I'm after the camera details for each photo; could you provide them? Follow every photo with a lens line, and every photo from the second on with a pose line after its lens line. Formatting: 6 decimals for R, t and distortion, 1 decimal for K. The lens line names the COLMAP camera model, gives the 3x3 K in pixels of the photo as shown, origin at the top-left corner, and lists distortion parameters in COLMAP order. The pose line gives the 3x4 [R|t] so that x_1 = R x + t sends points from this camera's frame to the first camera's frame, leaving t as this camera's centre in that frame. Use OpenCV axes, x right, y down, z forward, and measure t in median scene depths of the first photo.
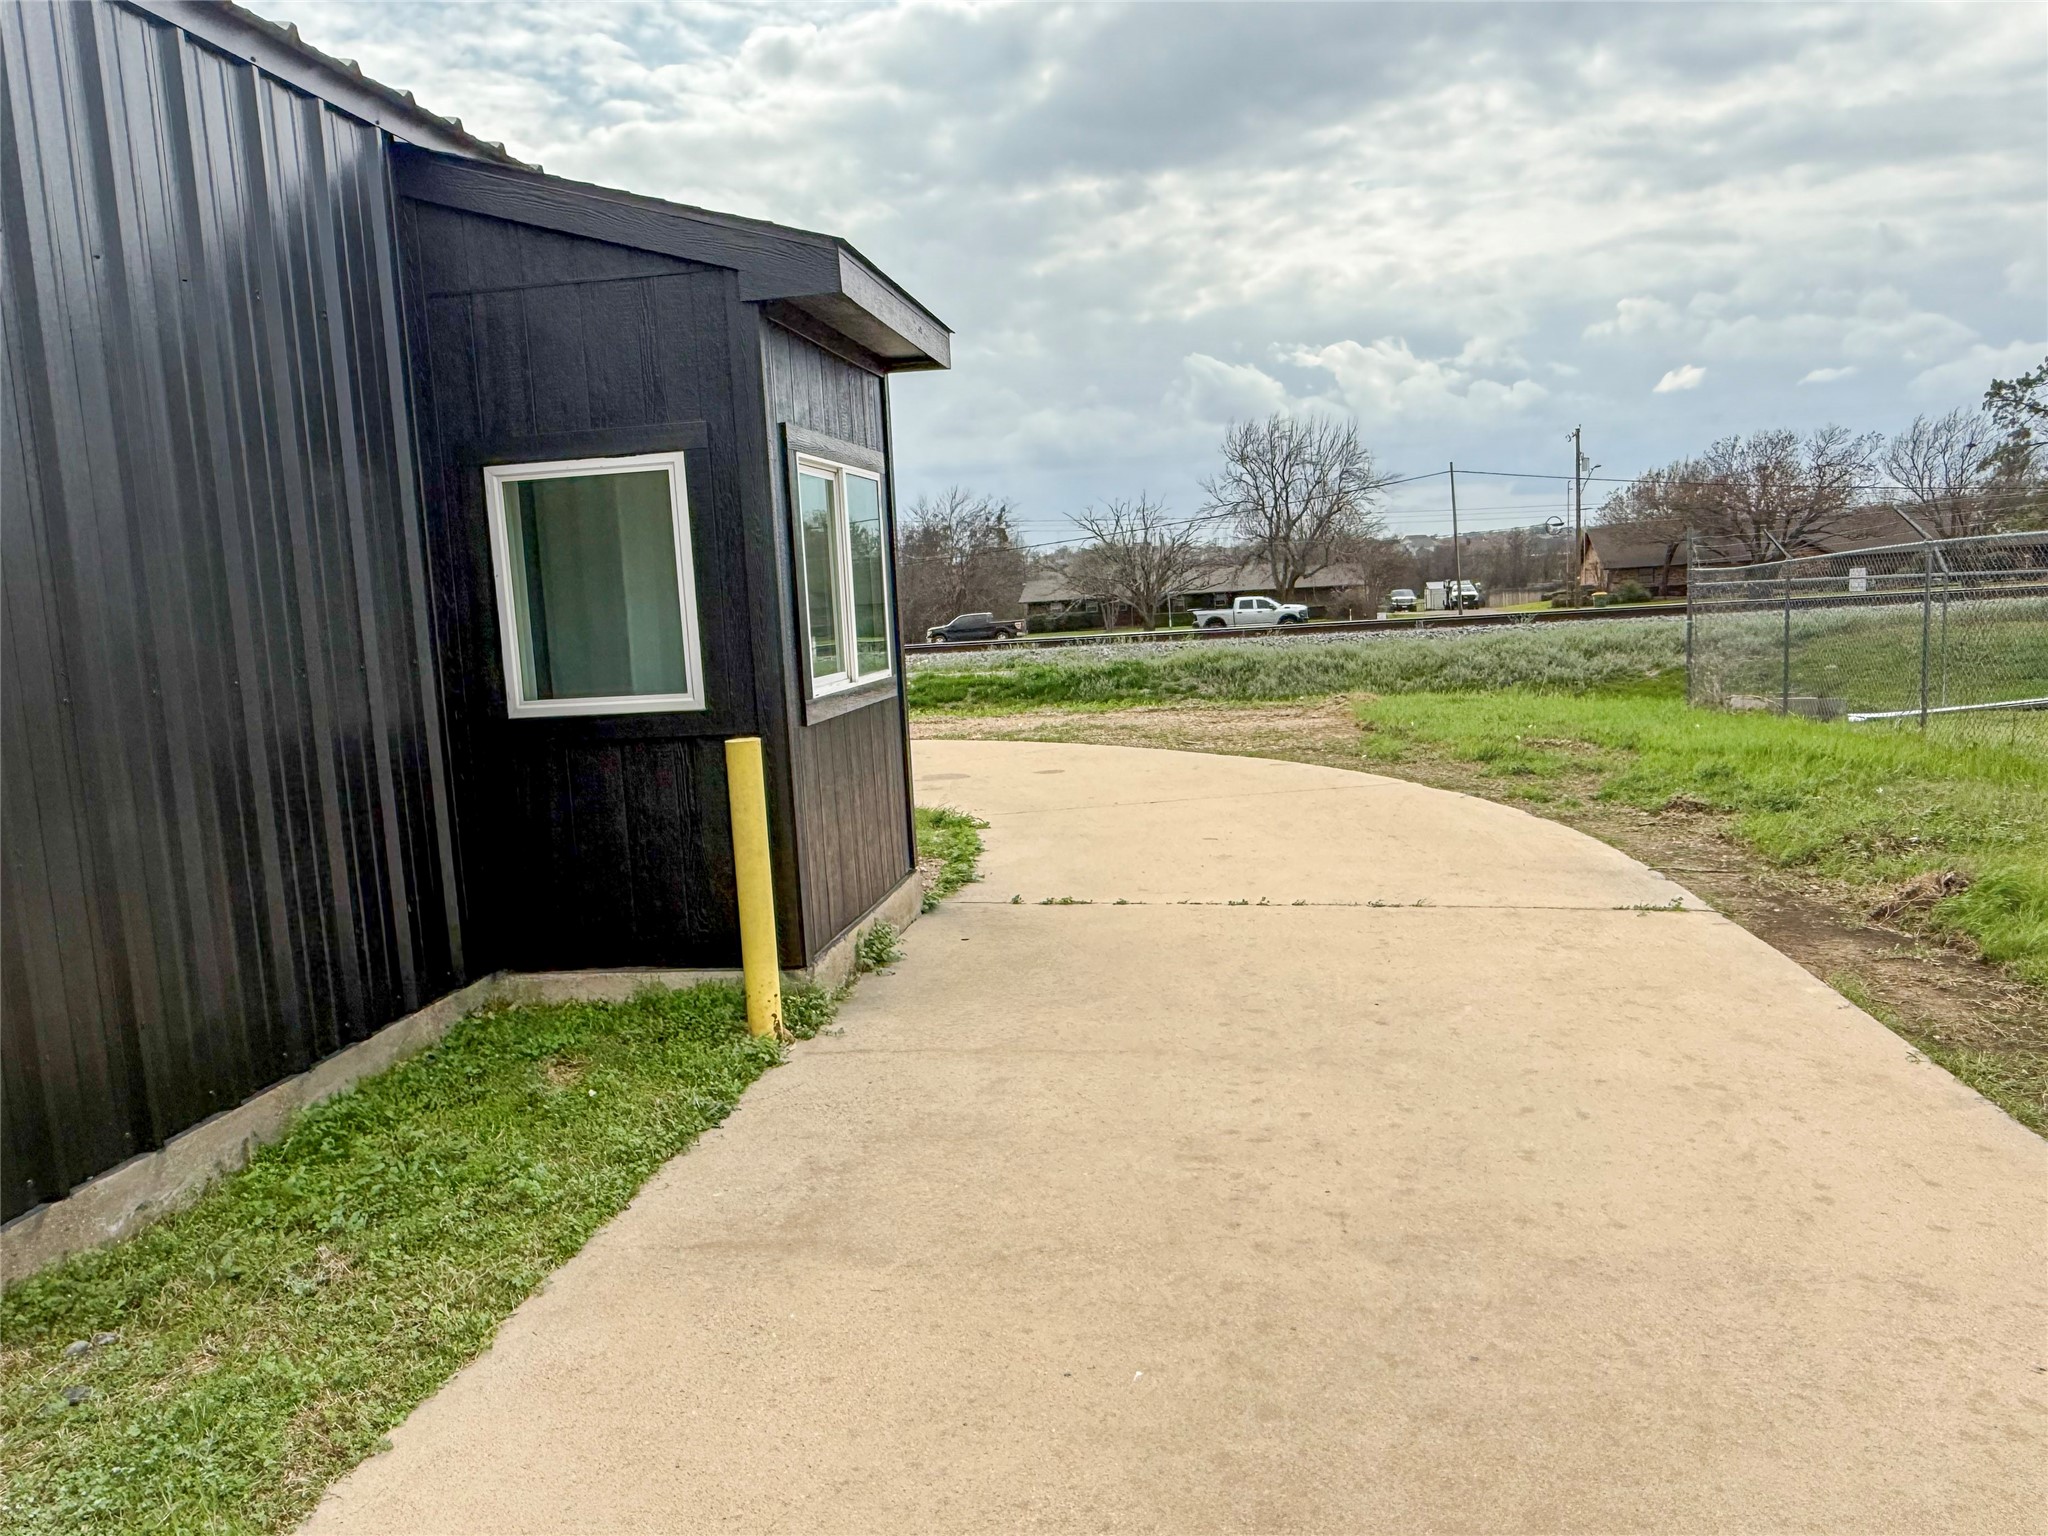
lens RADIAL K [[1411.2, 0, 1024.0], [0, 1411.2, 768.0], [0, 0, 1]] dist [0.002395, -0.000359]
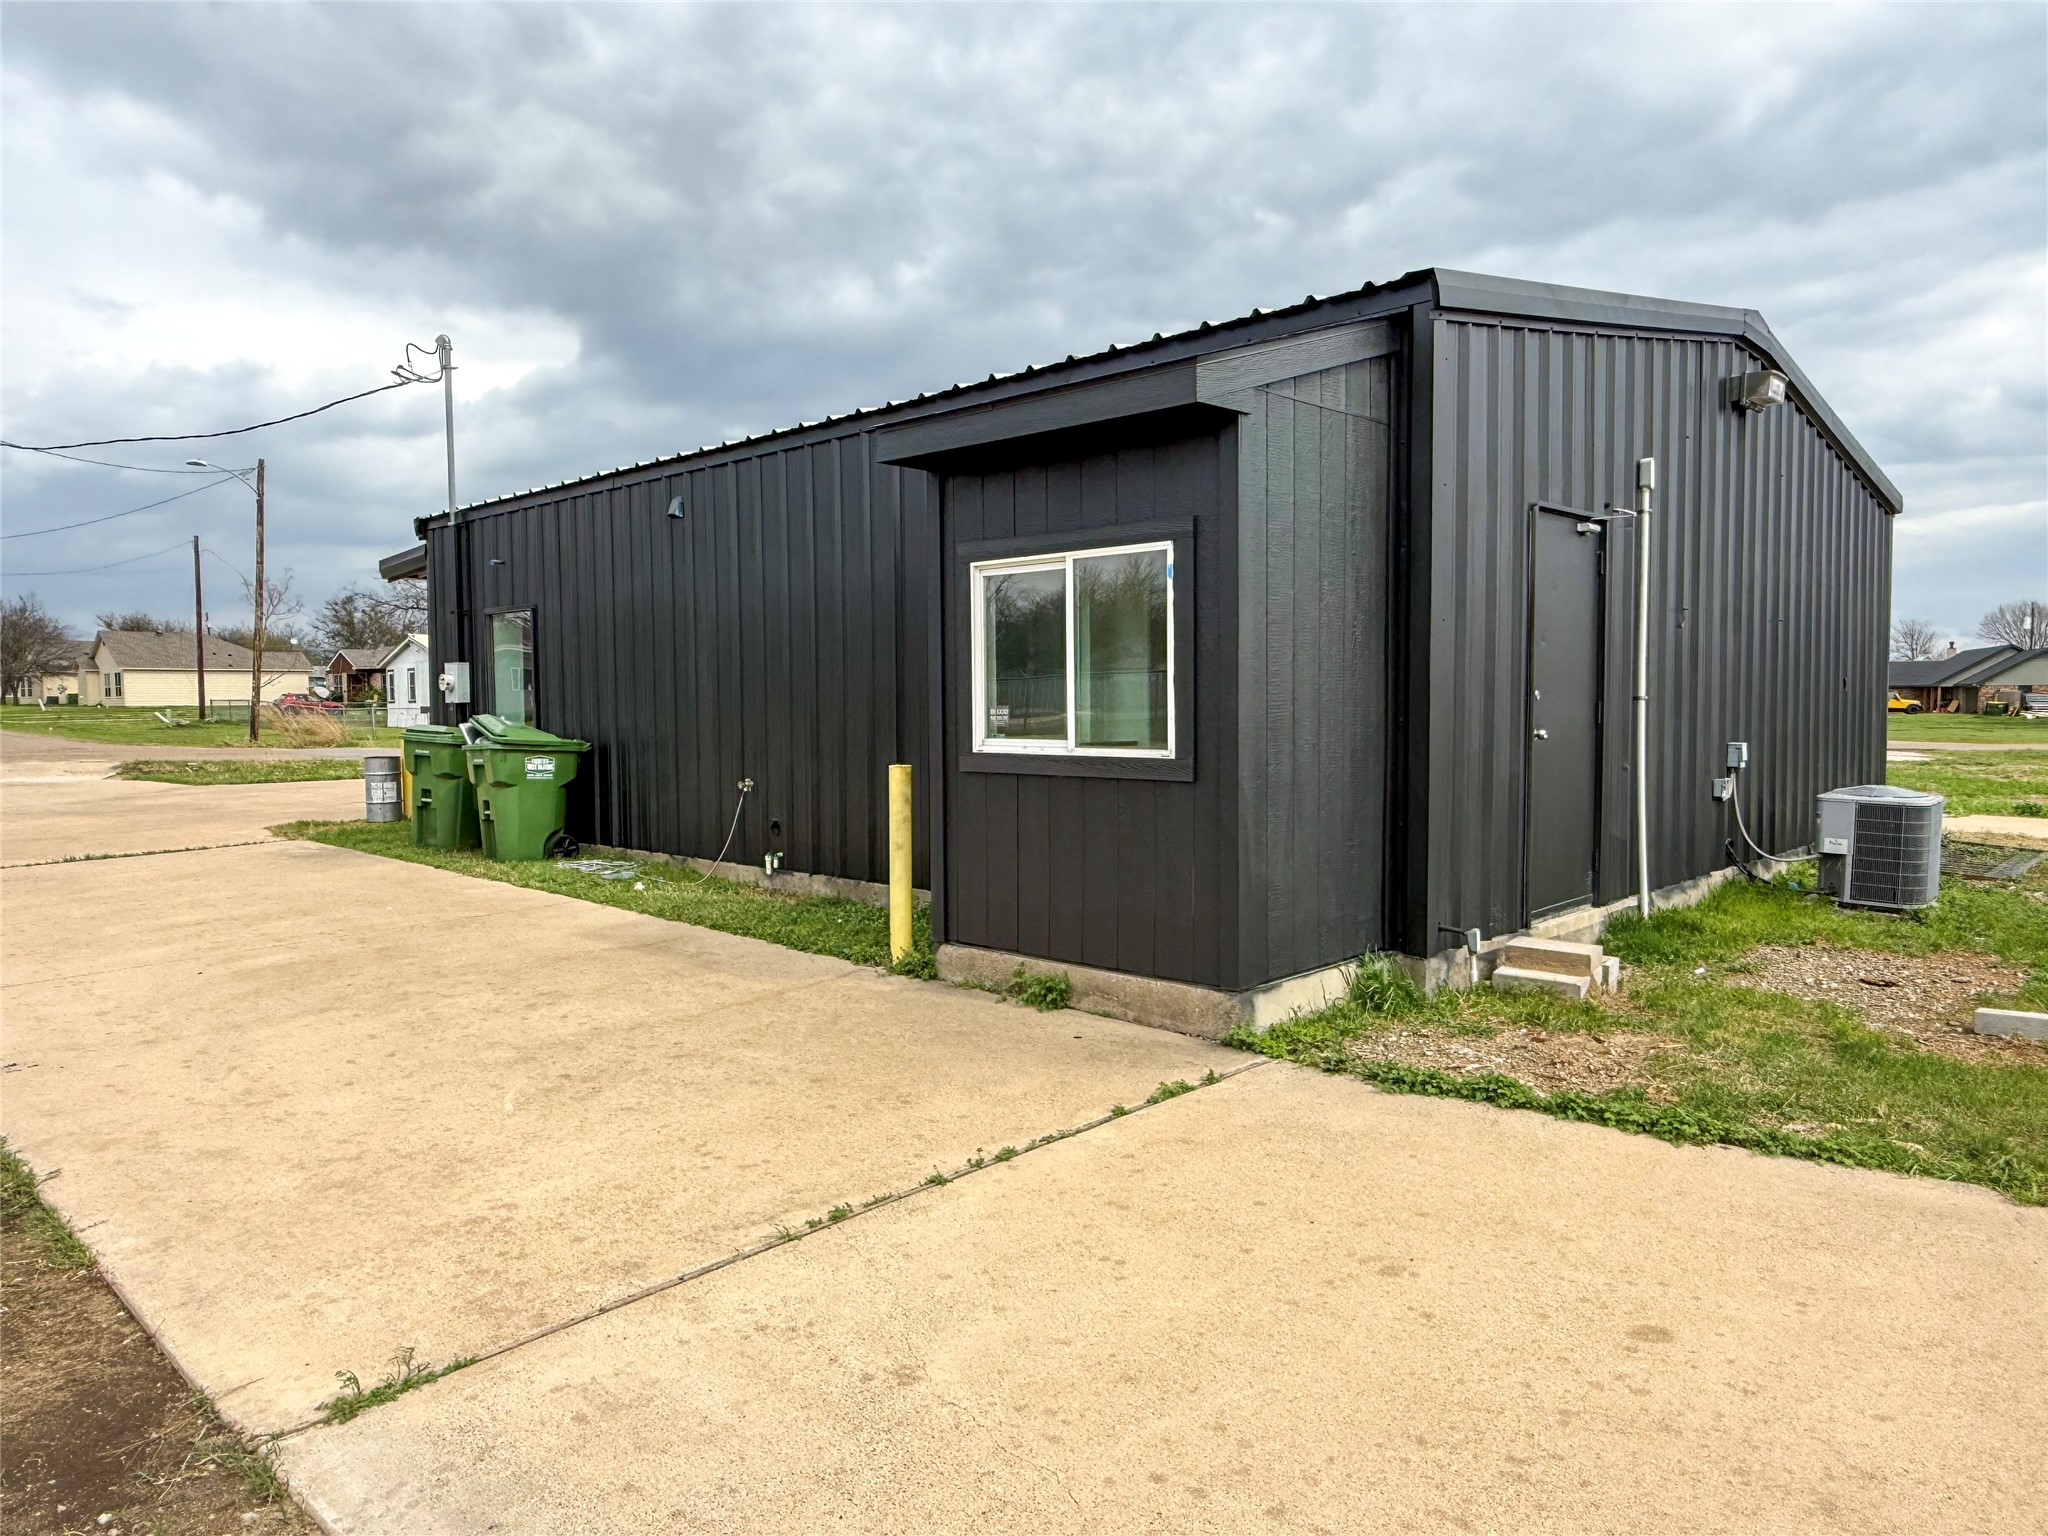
lens RADIAL K [[1411.2, 0, 1024.0], [0, 1411.2, 768.0], [0, 0, 1]] dist [0.002395, -0.000359]
pose [[-0.577387, 0.094036, -0.811038, 0.878602], [-0.067845, 0.984384, 0.162434, -0.248023], [0.813647, 0.148812, -0.561990, 1.795689]]
